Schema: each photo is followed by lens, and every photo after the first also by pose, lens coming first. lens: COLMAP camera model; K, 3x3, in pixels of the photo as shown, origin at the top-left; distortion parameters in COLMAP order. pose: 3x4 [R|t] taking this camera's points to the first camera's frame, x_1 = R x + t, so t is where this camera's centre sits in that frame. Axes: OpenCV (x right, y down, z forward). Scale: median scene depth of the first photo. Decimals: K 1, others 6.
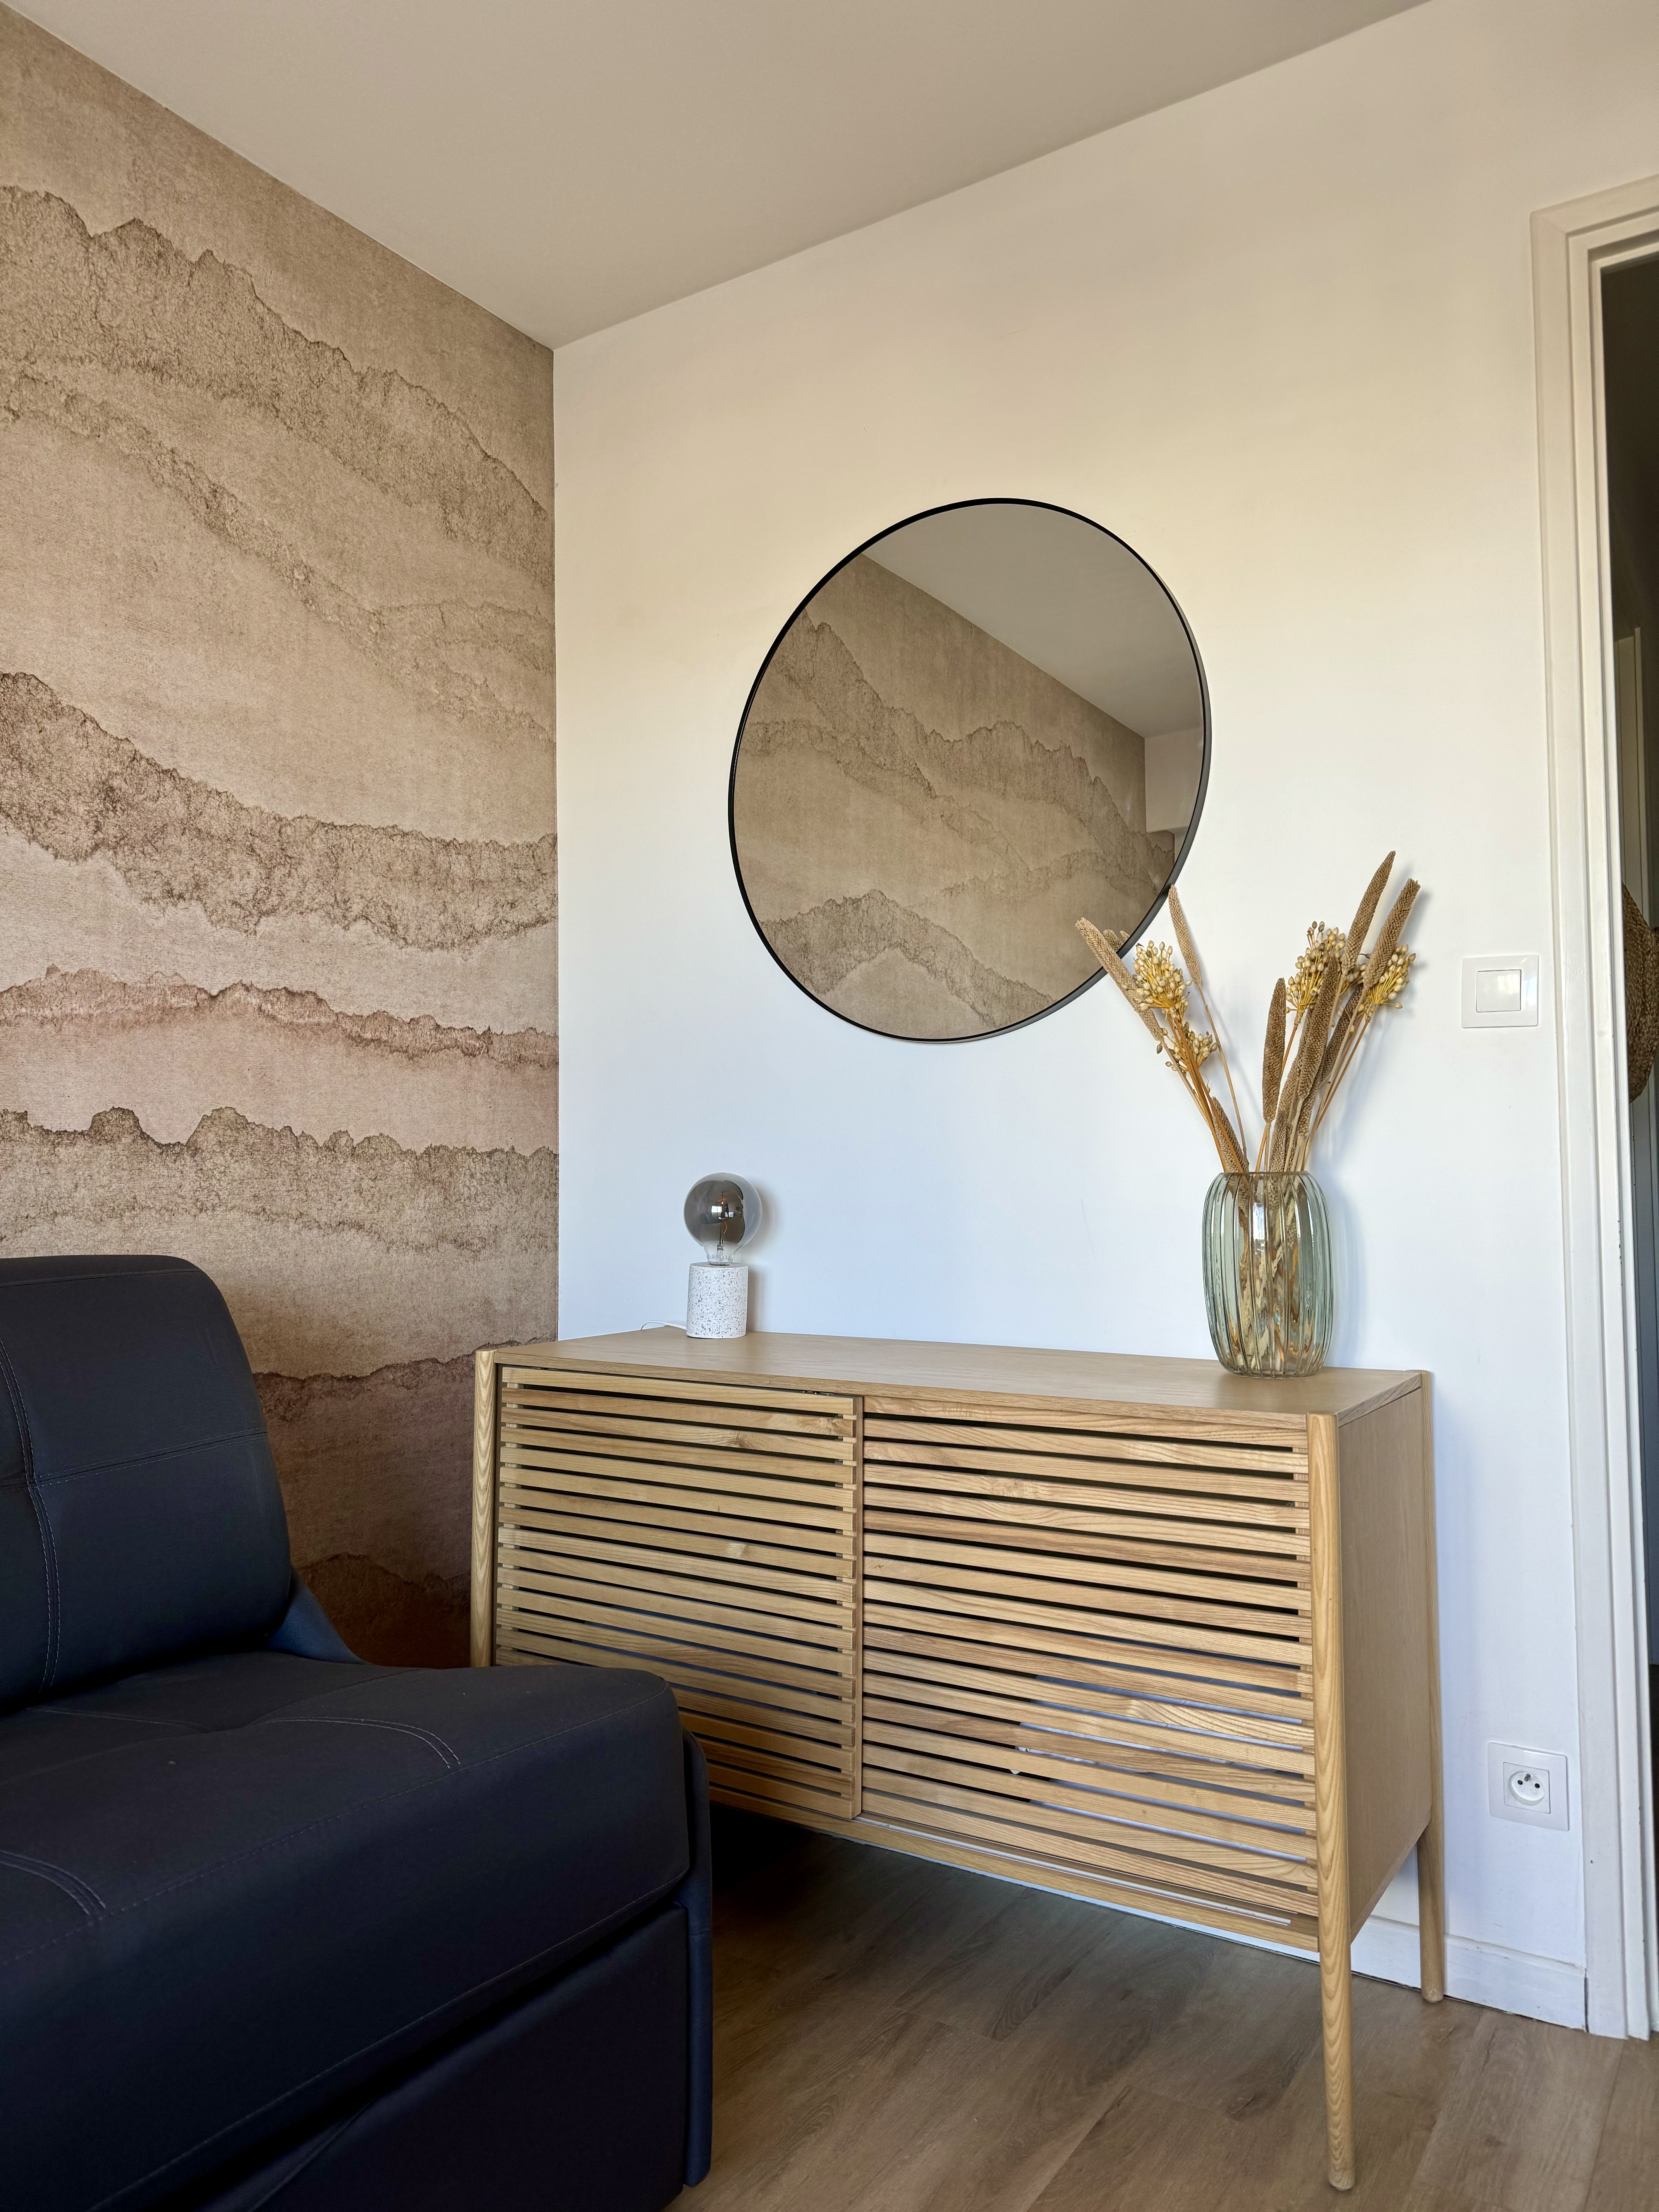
lens RADIAL K [[1567.6, 0, 829.5], [0, 1567.6, 1106.0], [0, 0, 1]] dist [0.068944, -0.003863]
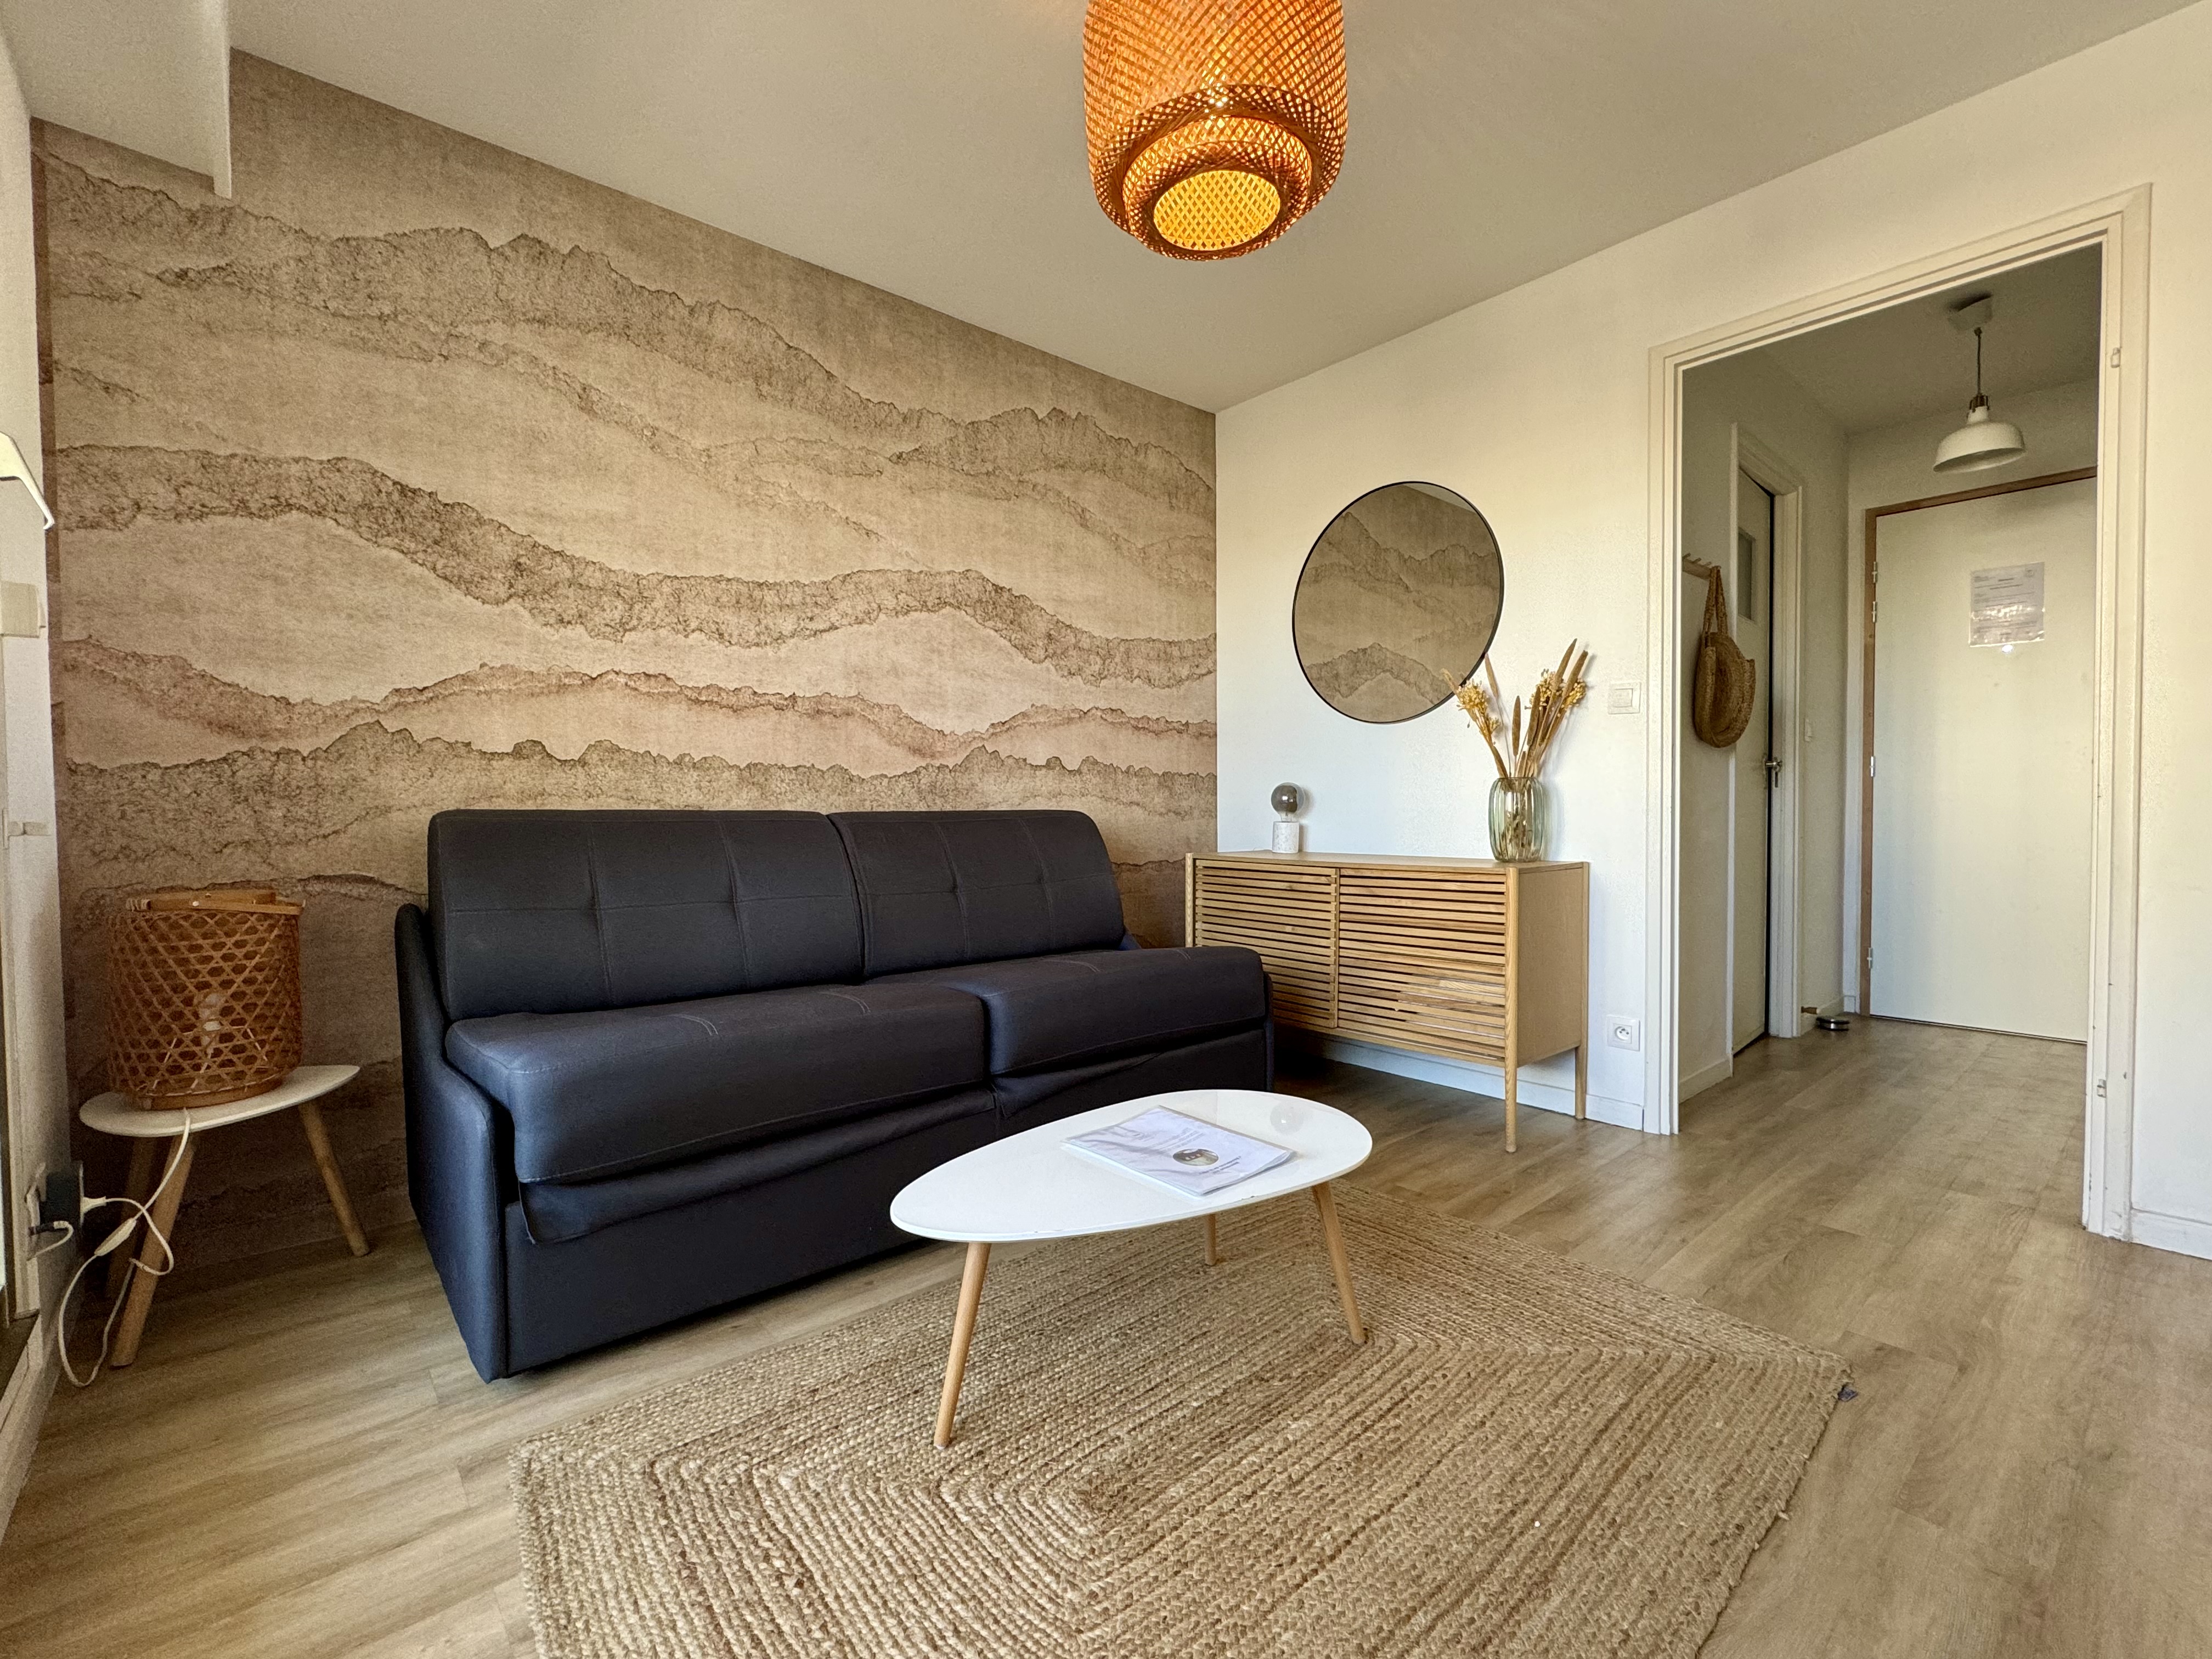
lens RADIAL K [[977.7, 0, 1106.0], [0, 977.7, 829.5], [0, 0, 1]] dist [-0.000105, 0.000007]
pose [[0.960854, 0.007505, -0.276953, 0.077883], [0.012839, 0.997353, 0.071571, 0.006016], [0.276757, -0.072325, 0.958214, -0.488004]]
